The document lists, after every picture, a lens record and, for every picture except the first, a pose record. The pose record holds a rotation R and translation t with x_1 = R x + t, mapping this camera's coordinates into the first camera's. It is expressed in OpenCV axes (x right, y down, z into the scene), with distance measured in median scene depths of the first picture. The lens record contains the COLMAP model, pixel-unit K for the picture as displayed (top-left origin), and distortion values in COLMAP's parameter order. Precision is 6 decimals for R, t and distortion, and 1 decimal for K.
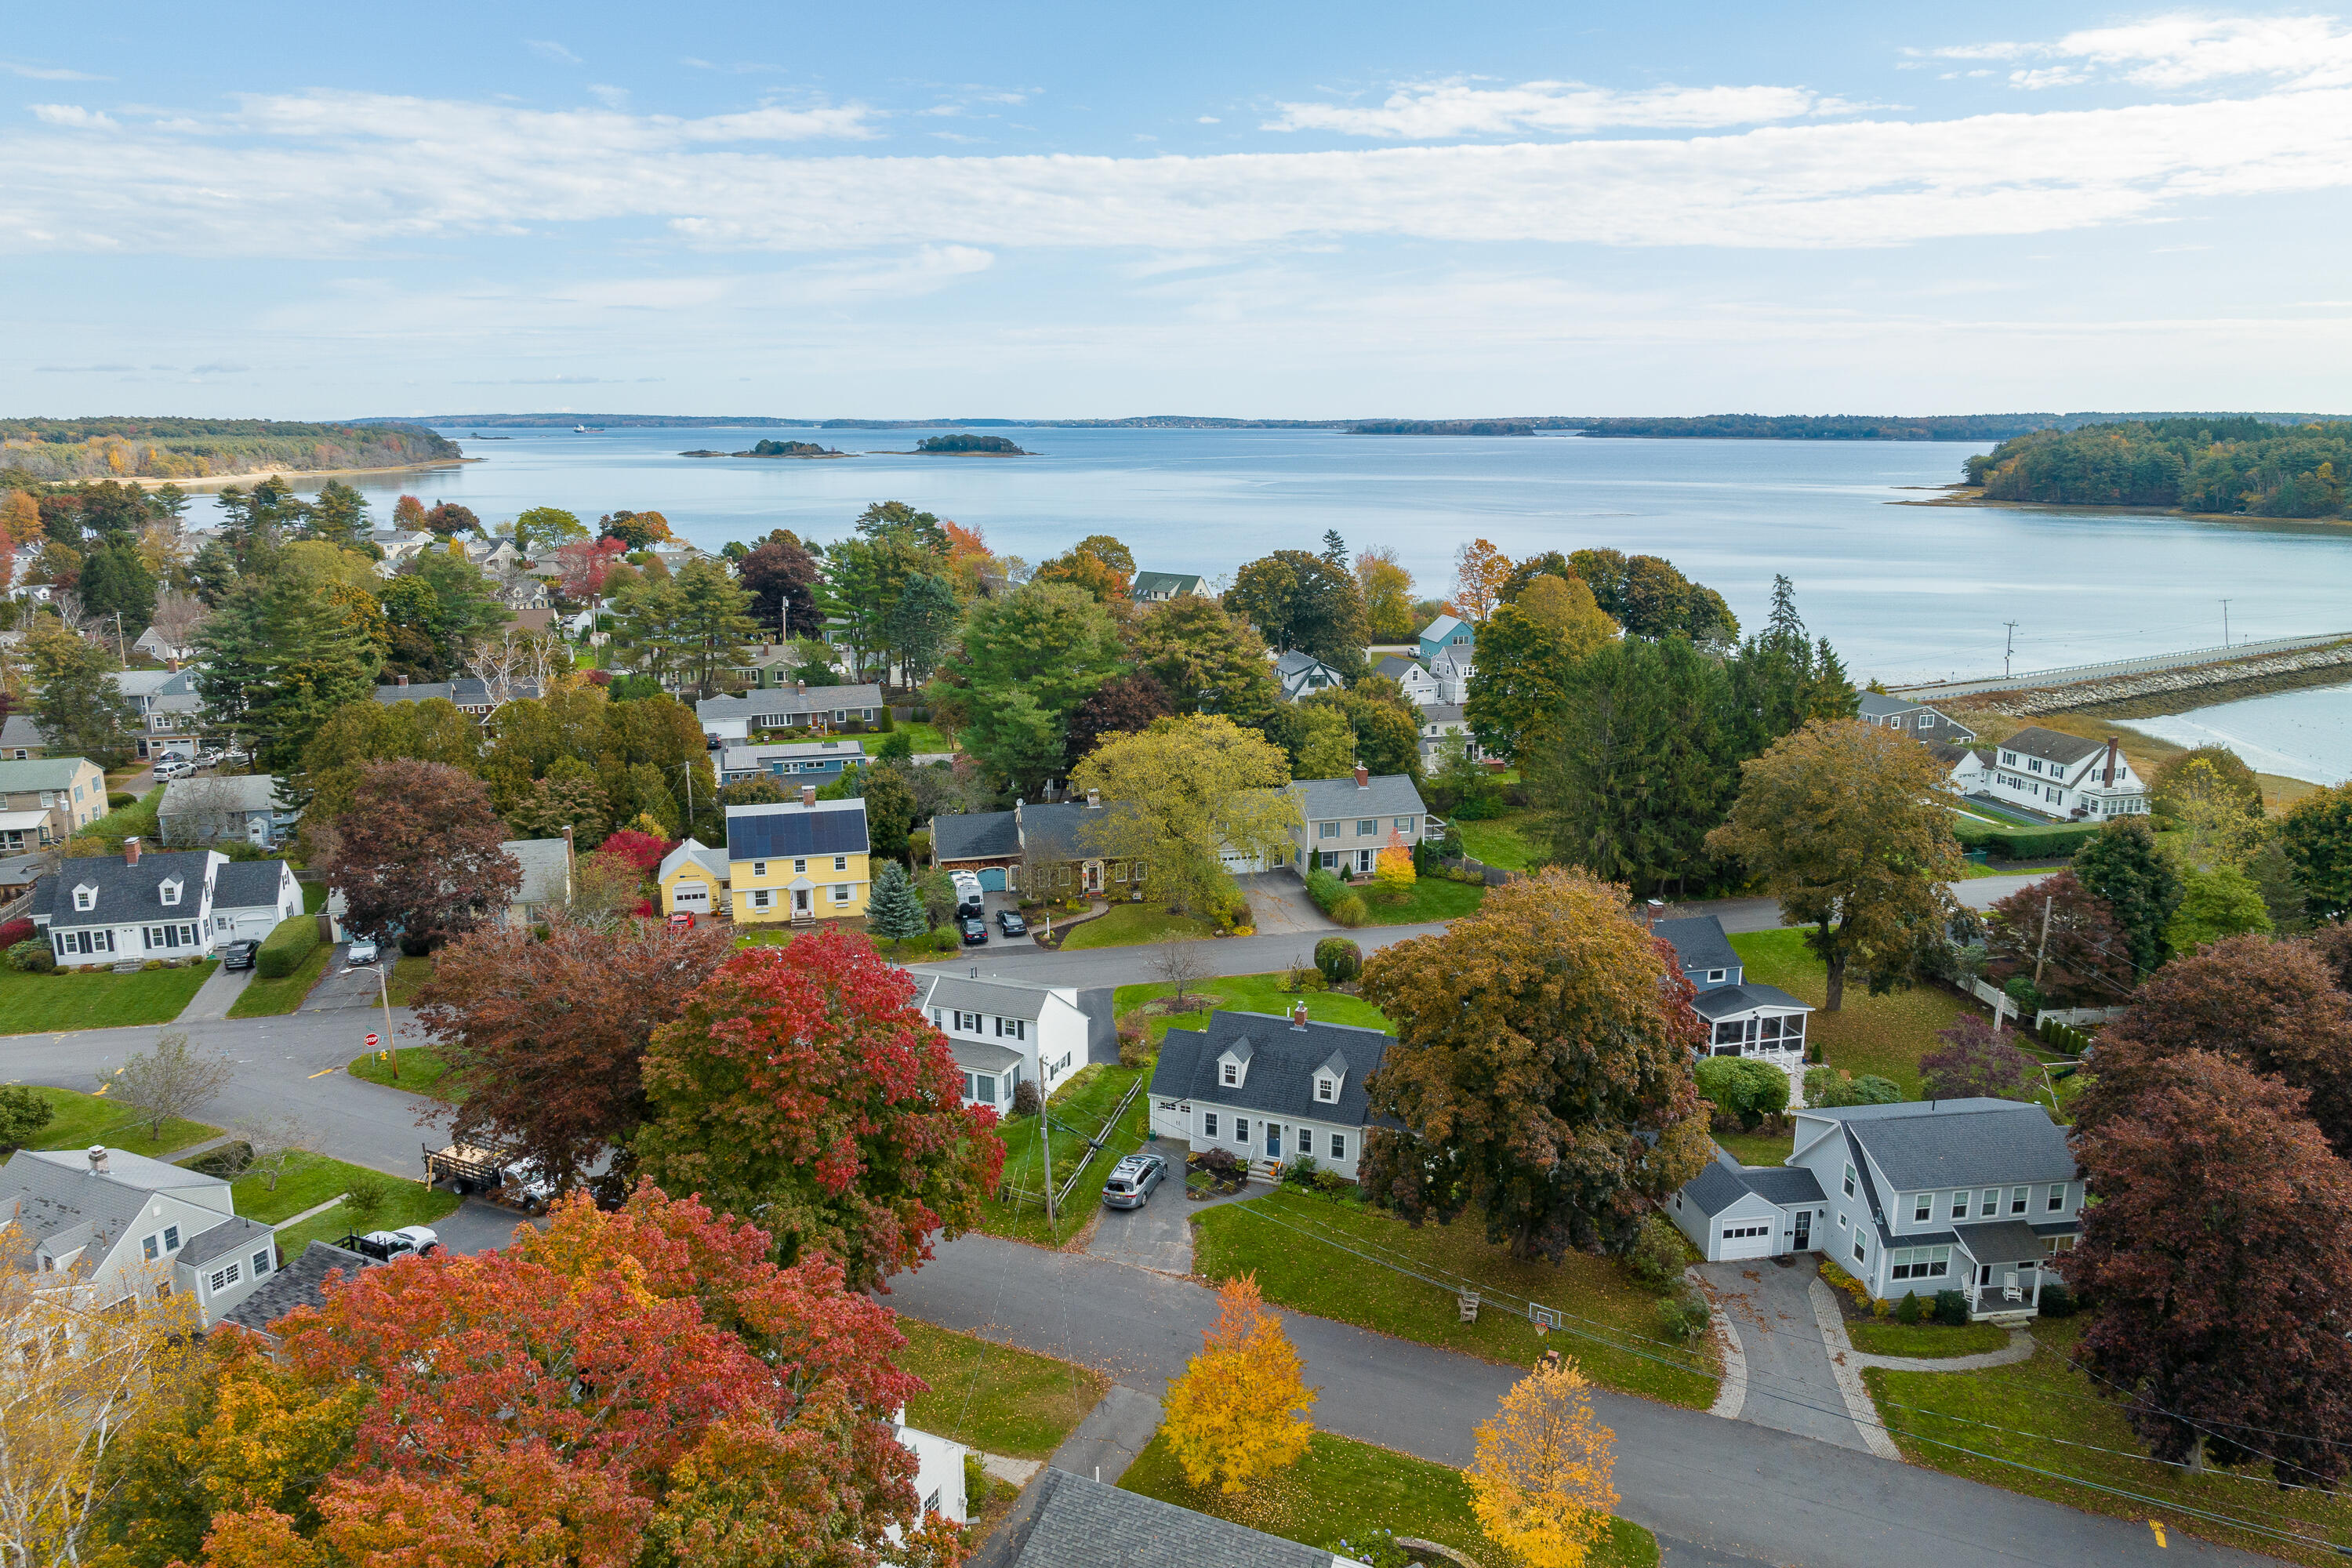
lens RADIAL K [[1673.5, 0, 1176.0], [0, 1673.5, 784.0], [0, 0, 1]] dist [-0.003584, -0.005403]
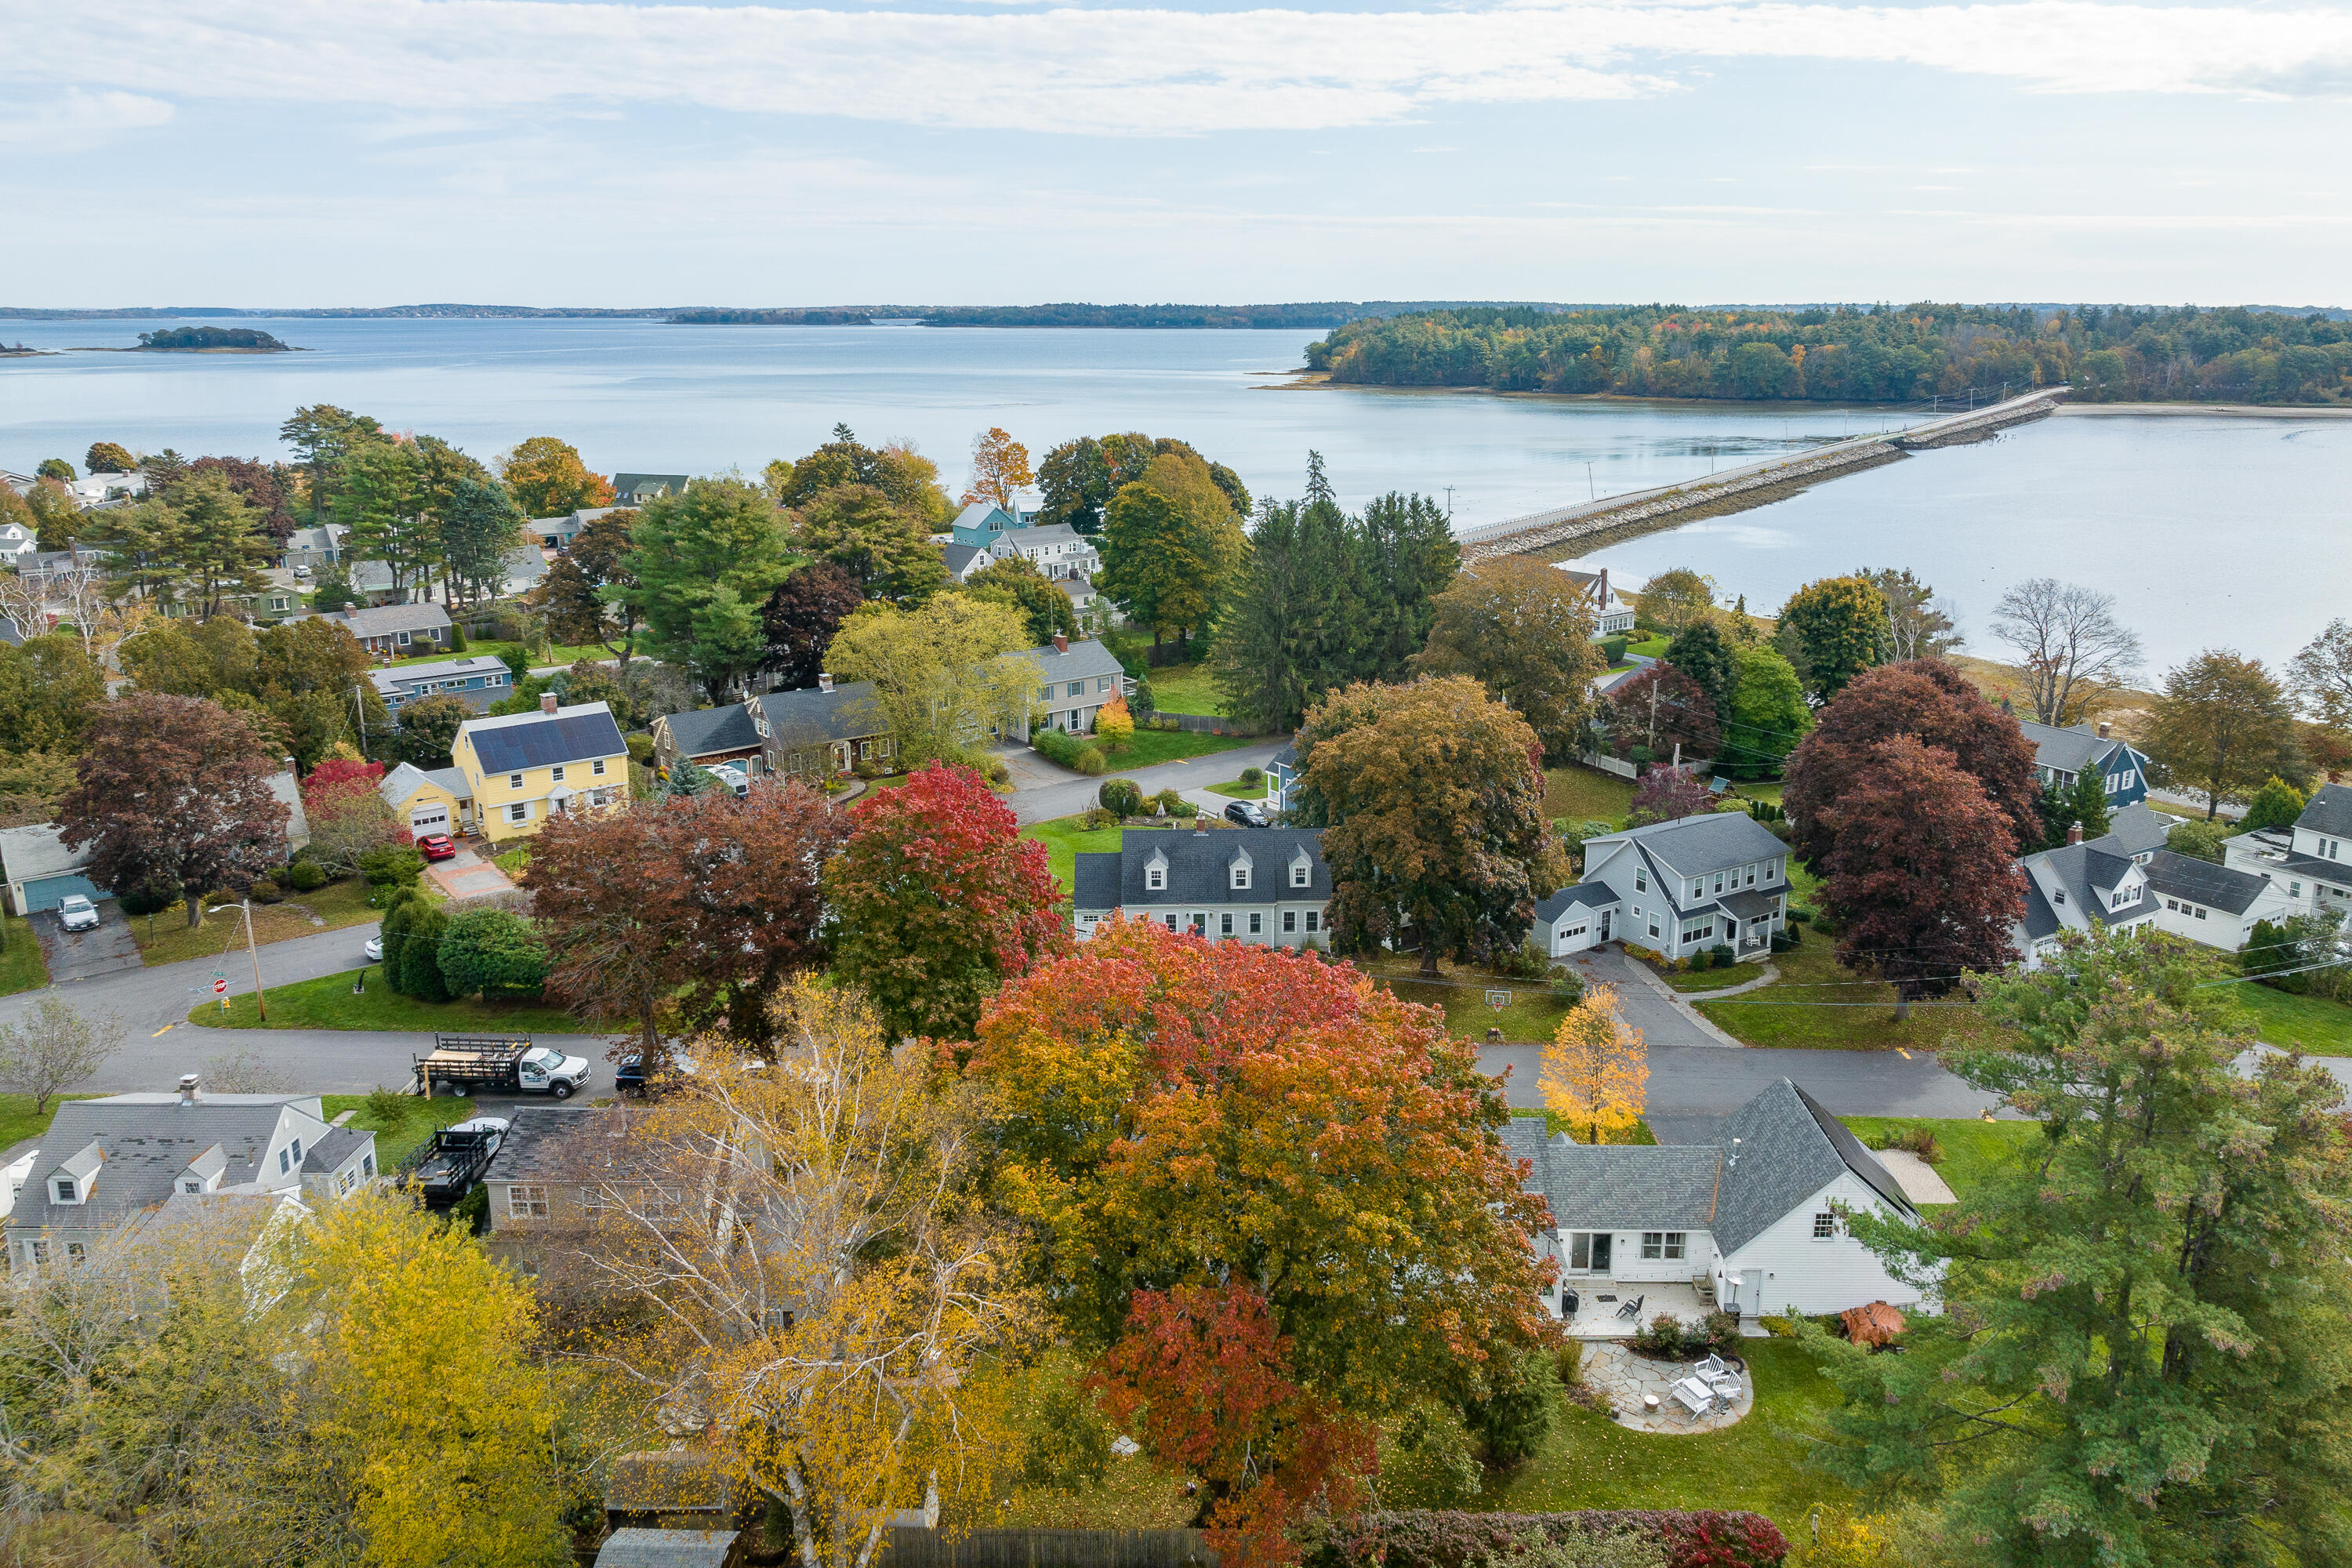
lens RADIAL K [[1822.1, 0, 1176.0], [0, 1822.1, 784.0], [0, 0, 1]] dist [0.005706, -0.009007]
pose [[0.907515, -0.106403, 0.406318, -0.294759], [0.089541, 0.994153, 0.060350, 0.020302], [-0.410364, -0.018386, 0.911736, -0.105643]]
